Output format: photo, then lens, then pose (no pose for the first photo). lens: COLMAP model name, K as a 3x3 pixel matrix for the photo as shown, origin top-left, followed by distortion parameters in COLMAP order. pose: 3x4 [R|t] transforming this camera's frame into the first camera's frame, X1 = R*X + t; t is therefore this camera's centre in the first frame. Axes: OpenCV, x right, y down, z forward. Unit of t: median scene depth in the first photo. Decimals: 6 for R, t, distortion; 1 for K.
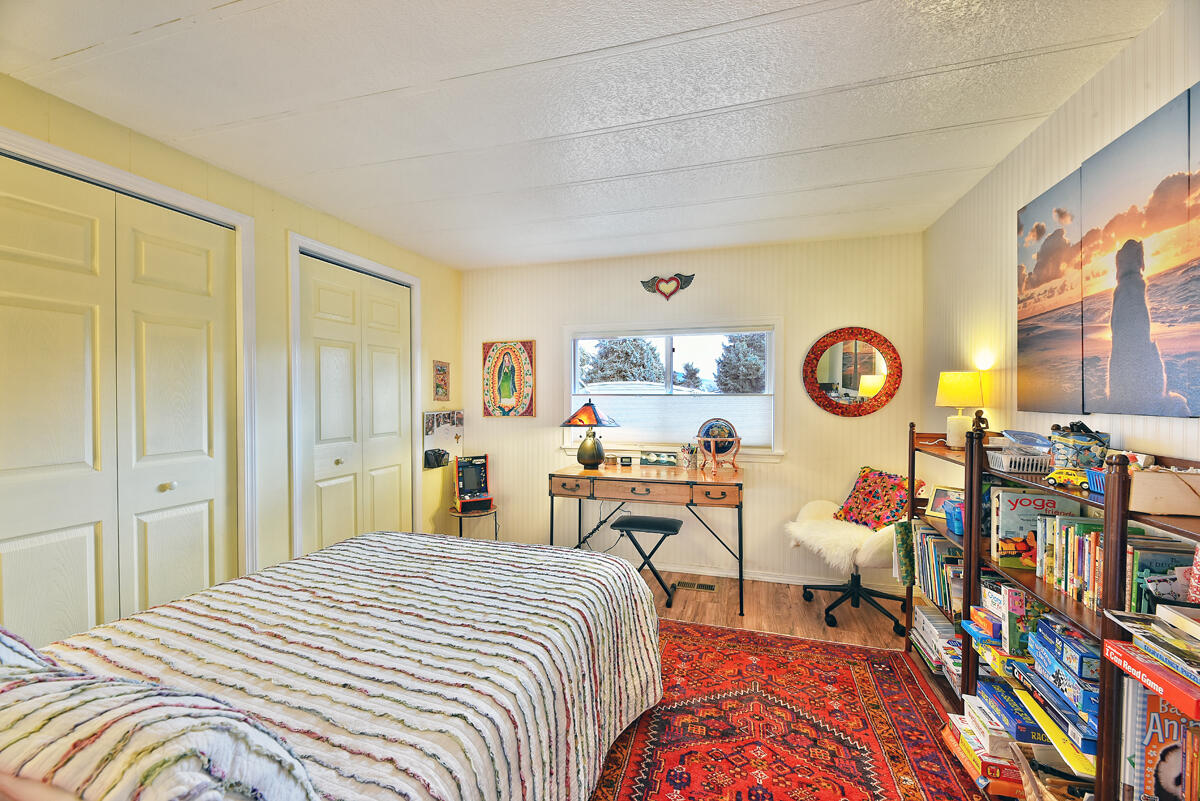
lens RADIAL K [[477.0, 0, 579.3], [0, 477.0, 396.6], [0, 0, 1]] dist [0.001472, 0.000122]
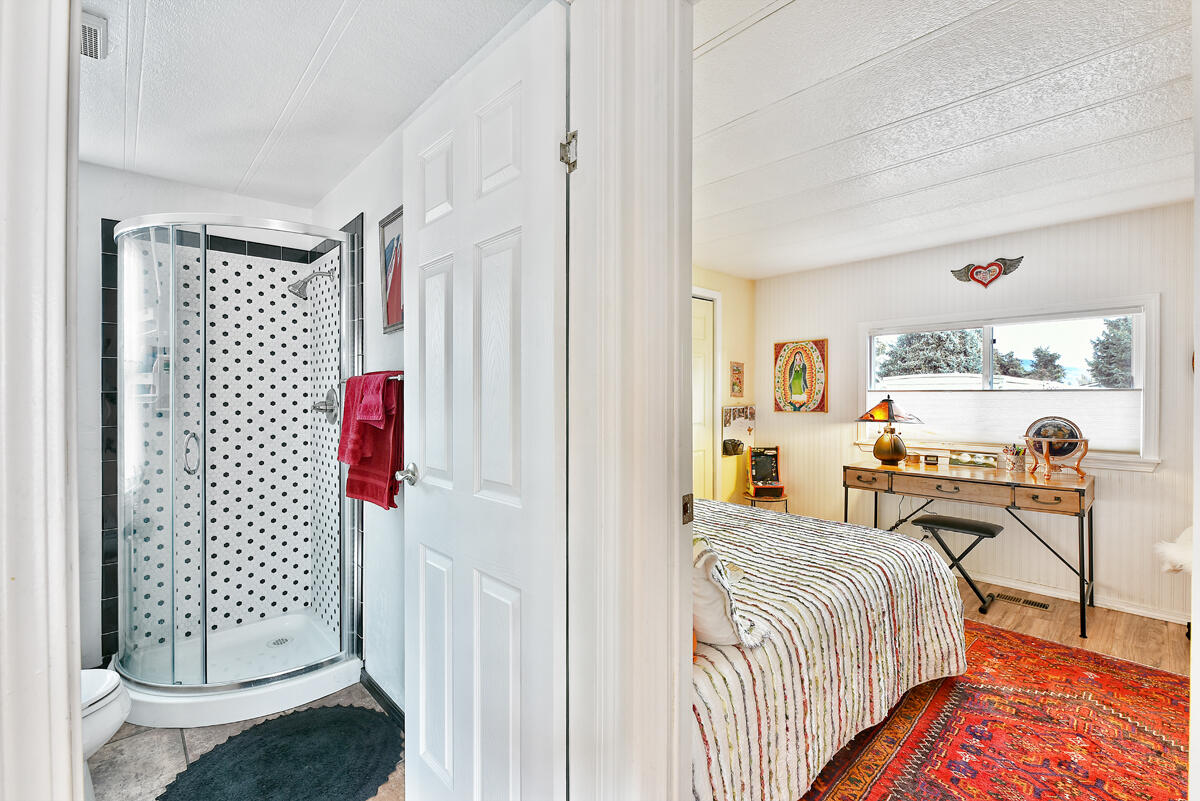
lens RADIAL K [[503.2, 0, 600.0], [0, 503.2, 400.5], [0, 0, 1]] dist [0.010632, -0.006167]
pose [[0.880807, 0.003632, -0.473461, -0.009002], [0.003220, 0.999902, 0.013659, -0.000070], [0.473464, -0.013556, 0.880709, -0.221665]]
